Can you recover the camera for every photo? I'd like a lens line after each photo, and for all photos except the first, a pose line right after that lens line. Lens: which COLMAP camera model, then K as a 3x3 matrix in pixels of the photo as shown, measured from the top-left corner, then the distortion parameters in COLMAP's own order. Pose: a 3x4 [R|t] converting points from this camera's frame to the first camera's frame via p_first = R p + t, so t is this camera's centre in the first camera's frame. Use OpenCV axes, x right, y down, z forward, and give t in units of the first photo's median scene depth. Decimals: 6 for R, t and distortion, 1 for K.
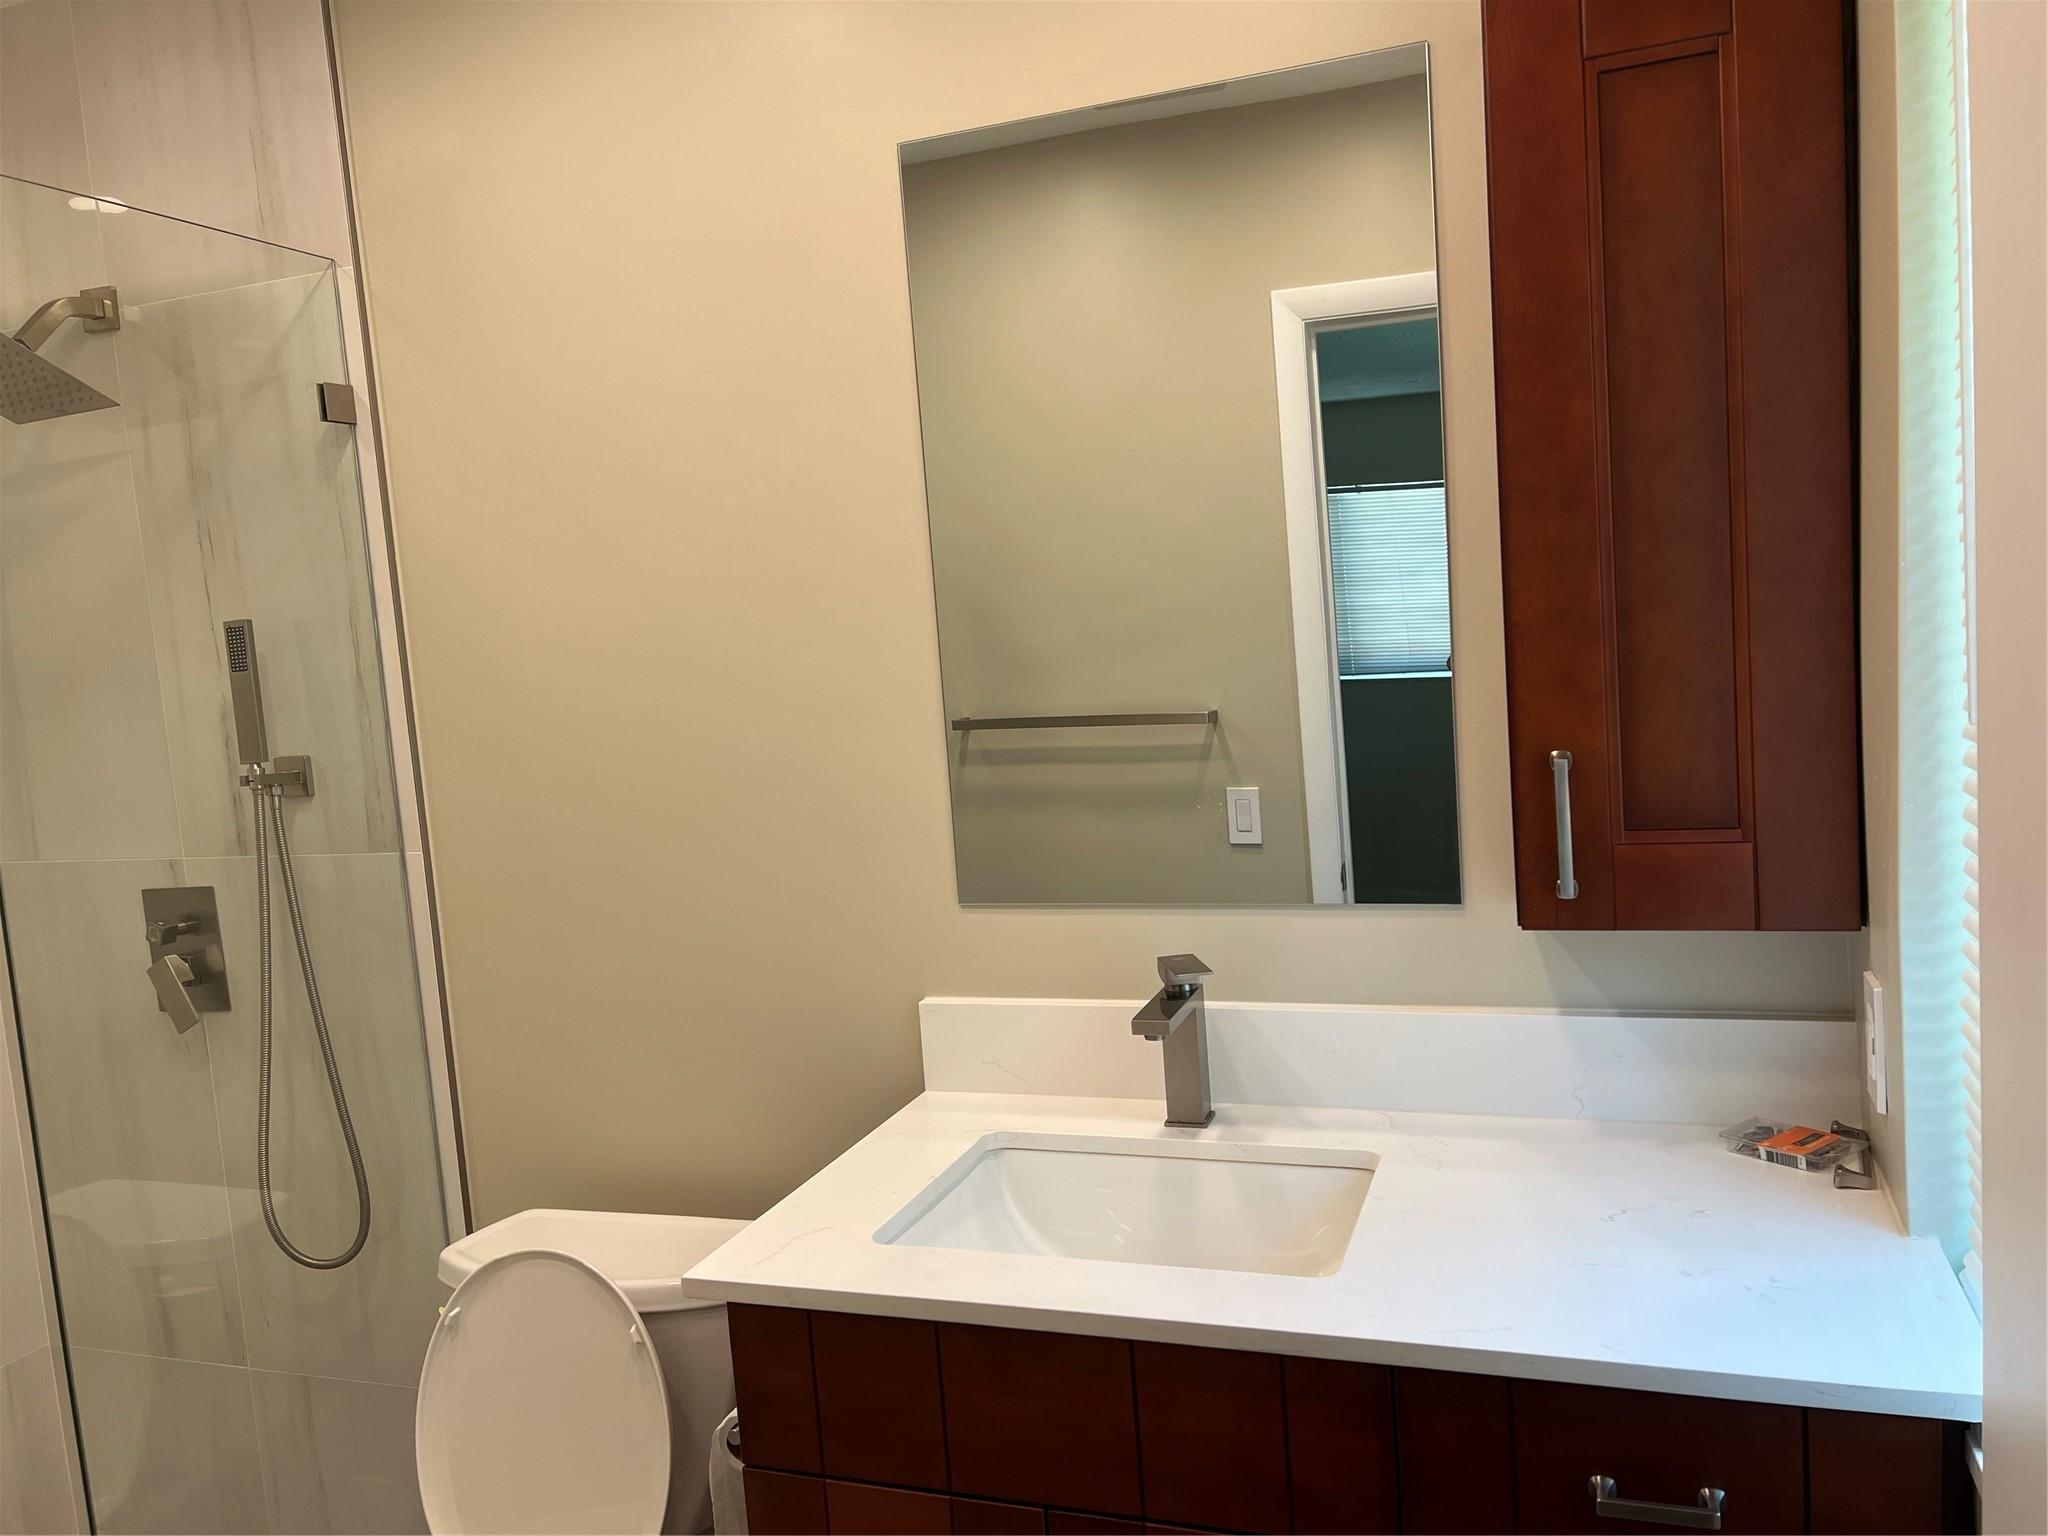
lens RADIAL K [[1560.6, 0, 1031.2], [0, 1560.6, 775.6], [0, 0, 1]] dist [0.065008, -0.054459]
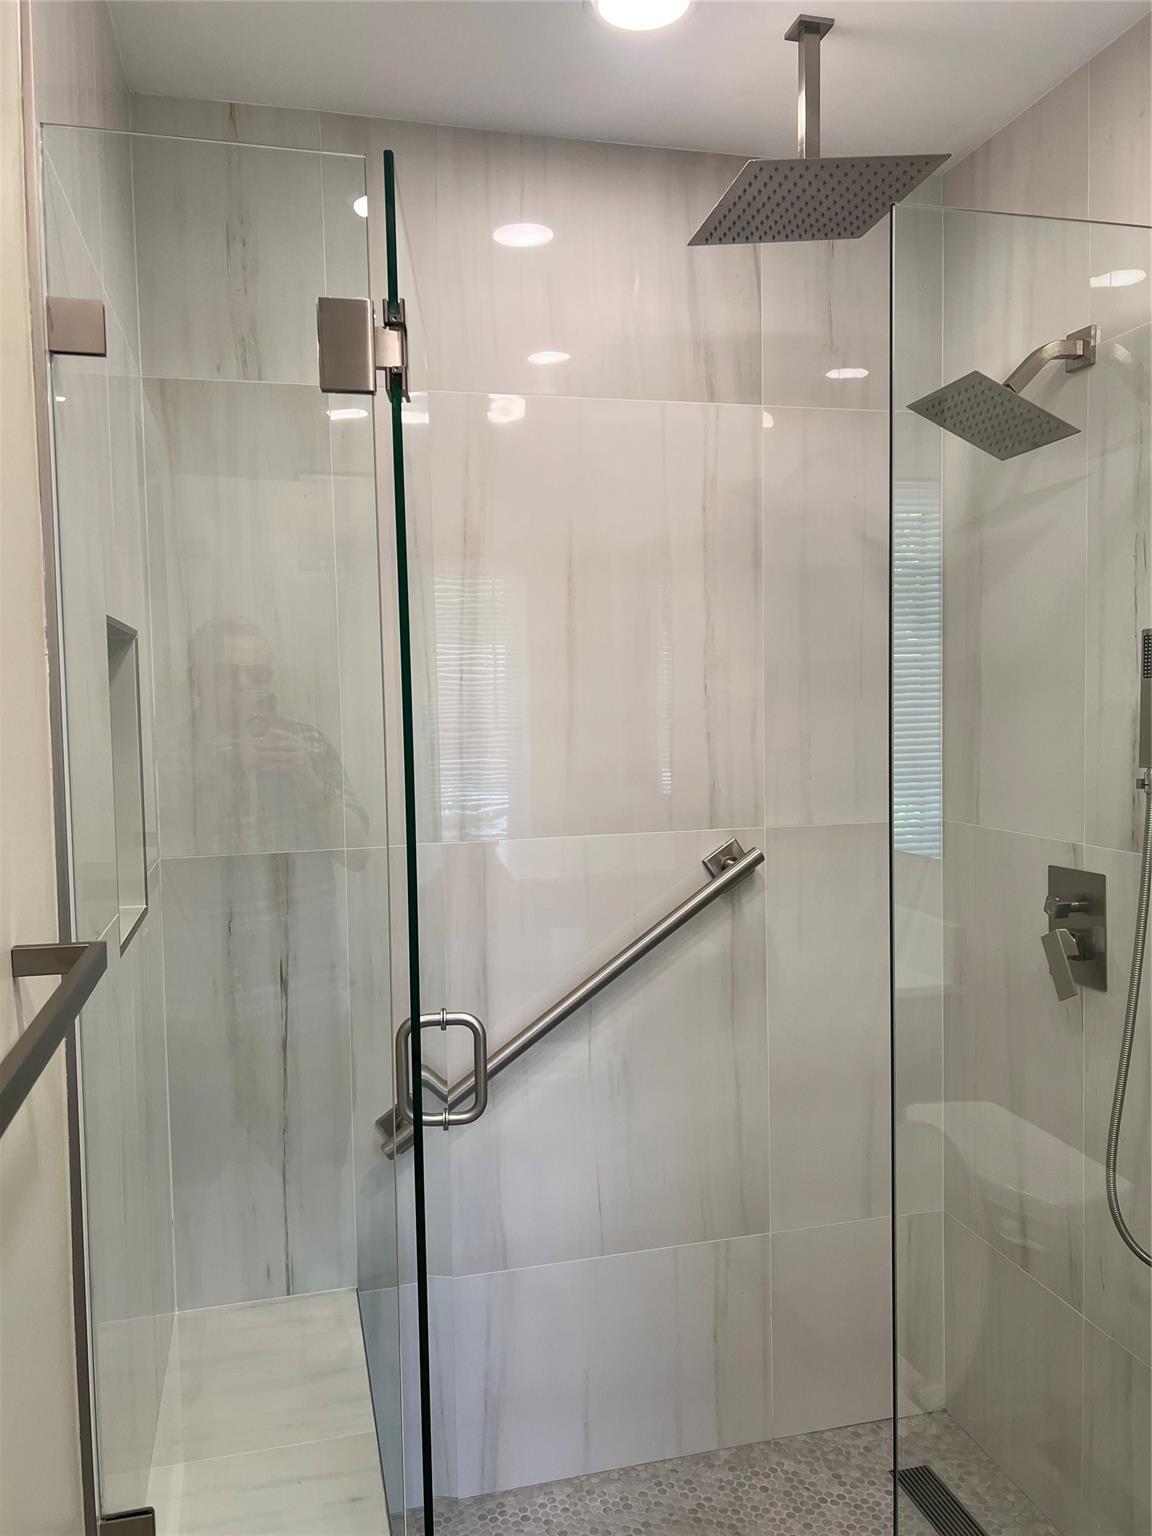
lens RADIAL K [[1170.4, 0, 577.1], [0, 1170.4, 763.8], [0, 0, 1]] dist [0.065008, -0.054459]
pose [[0.571320, 0.110569, -0.813246, -0.074833], [-0.103264, 0.992693, 0.062421, -0.018736], [0.814205, 0.048317, 0.578563, 0.236466]]
